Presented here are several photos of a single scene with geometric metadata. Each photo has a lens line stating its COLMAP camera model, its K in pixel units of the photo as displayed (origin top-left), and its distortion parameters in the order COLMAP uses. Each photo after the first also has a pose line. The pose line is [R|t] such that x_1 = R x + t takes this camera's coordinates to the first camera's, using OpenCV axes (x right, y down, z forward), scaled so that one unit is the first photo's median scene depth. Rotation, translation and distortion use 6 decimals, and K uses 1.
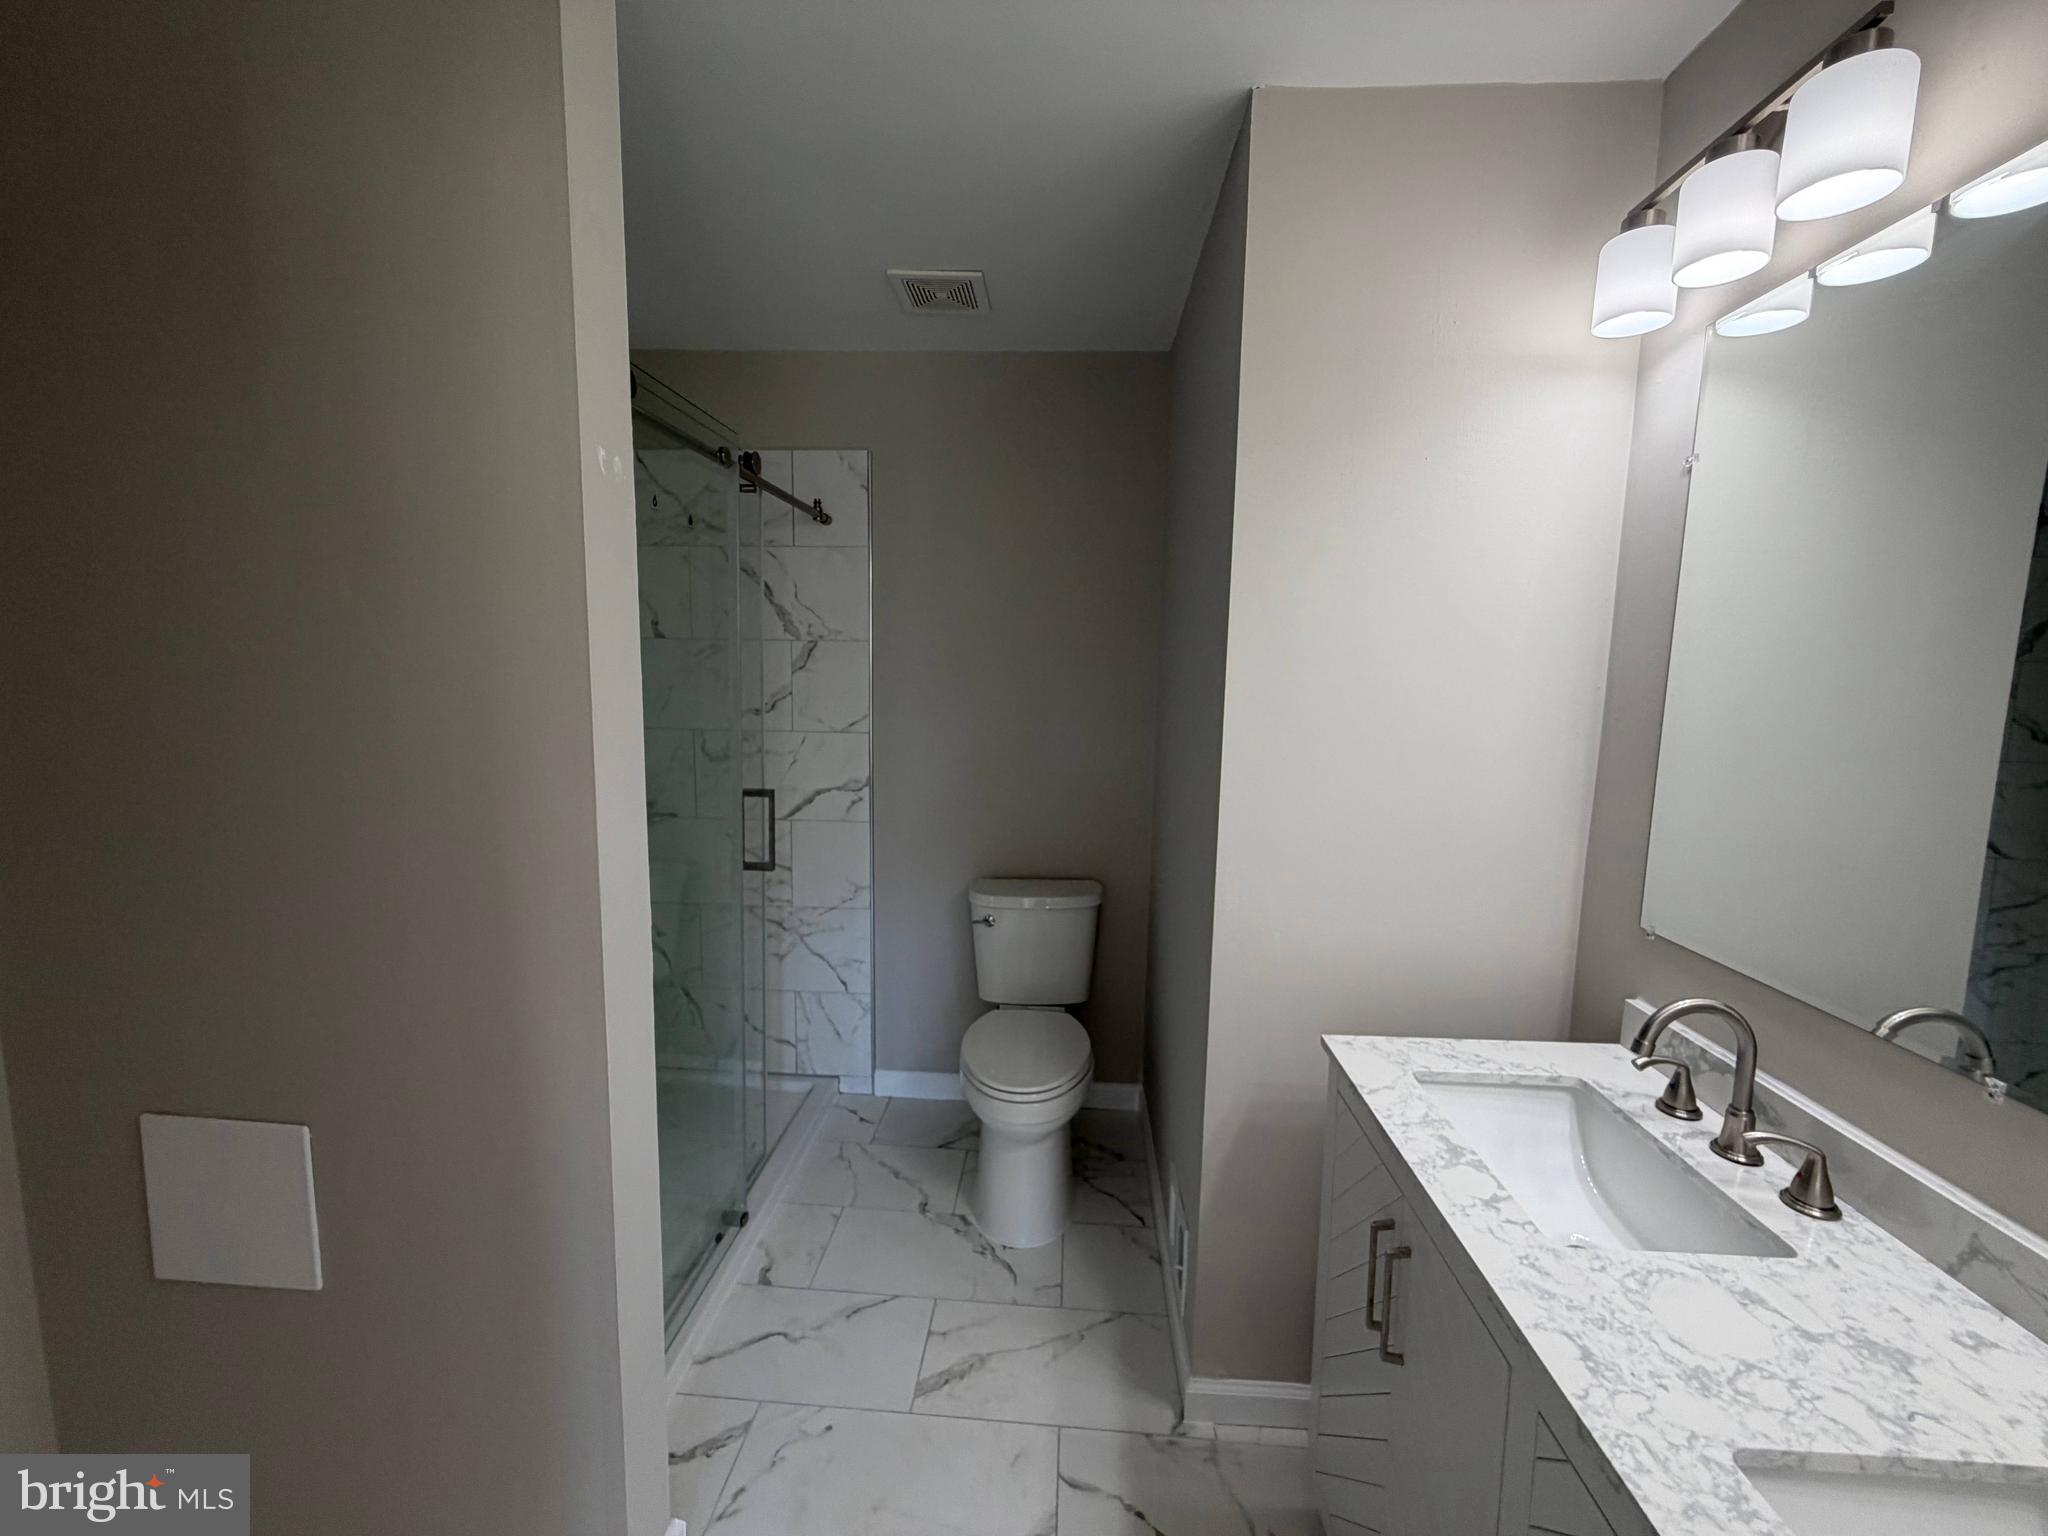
lens RADIAL K [[820.1, 0, 1020.5], [0, 820.1, 764.7], [0, 0, 1]] dist [-0.001510, 0.000770]
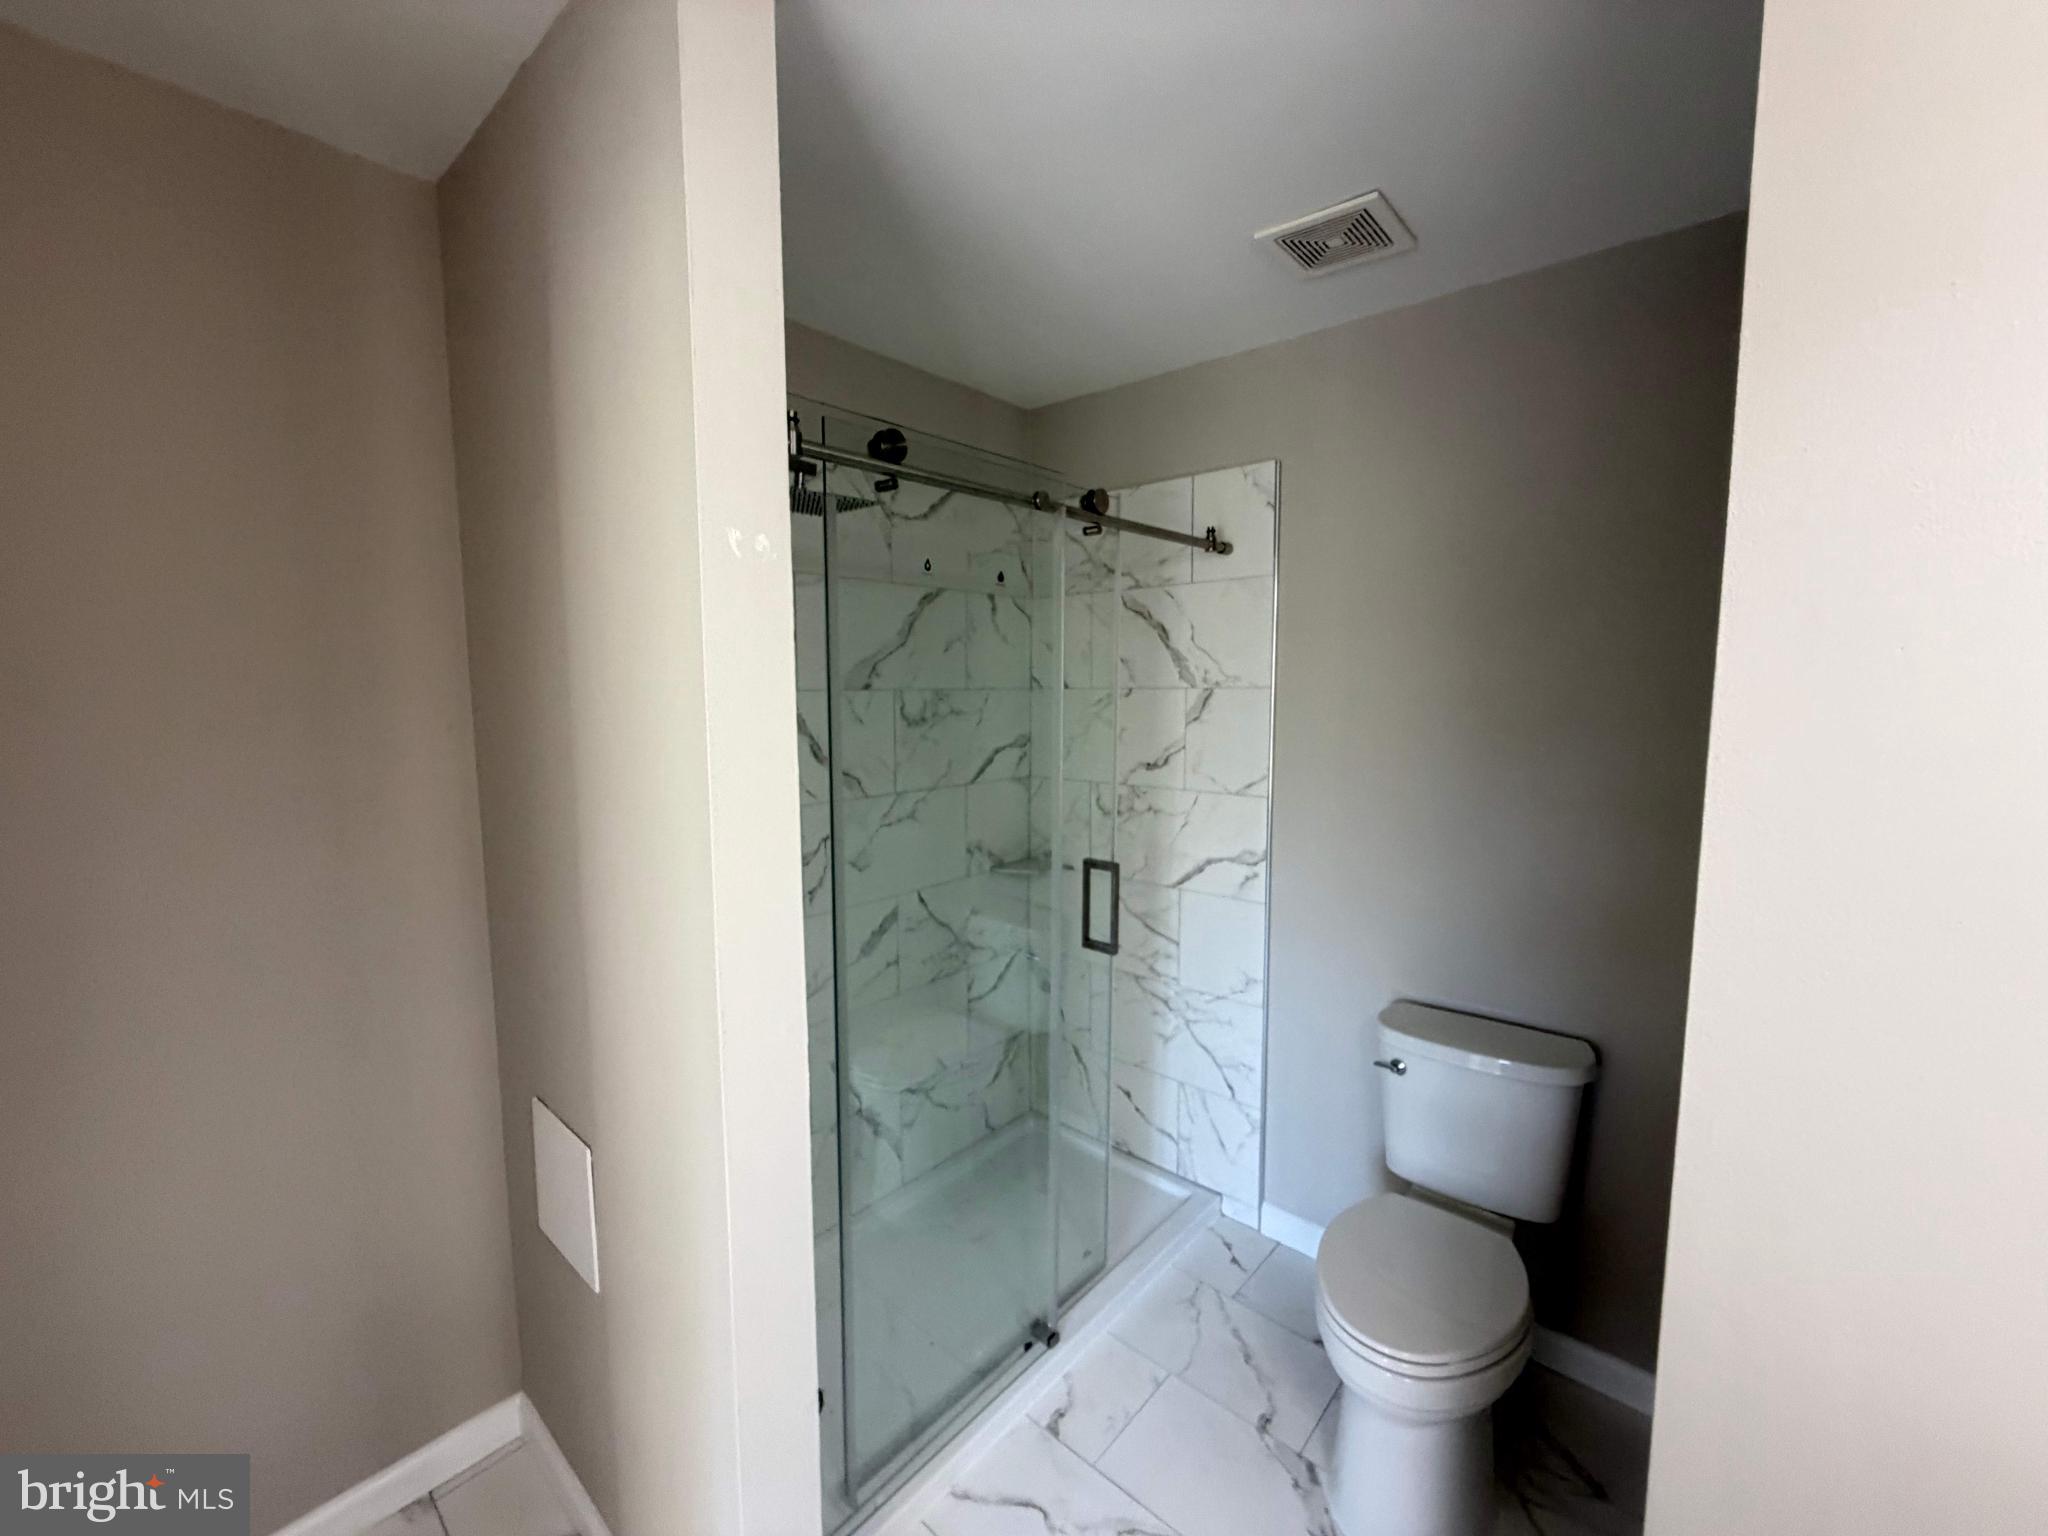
lens RADIAL K [[820.1, 0, 1025.8], [0, 820.1, 763.5], [0, 0, 1]] dist [-0.001510, 0.000770]
pose [[0.792651, 0.041828, -0.608239, 0.125639], [-0.057033, 0.998356, -0.005668, -0.055099], [0.607003, 0.039182, 0.793733, 0.191497]]
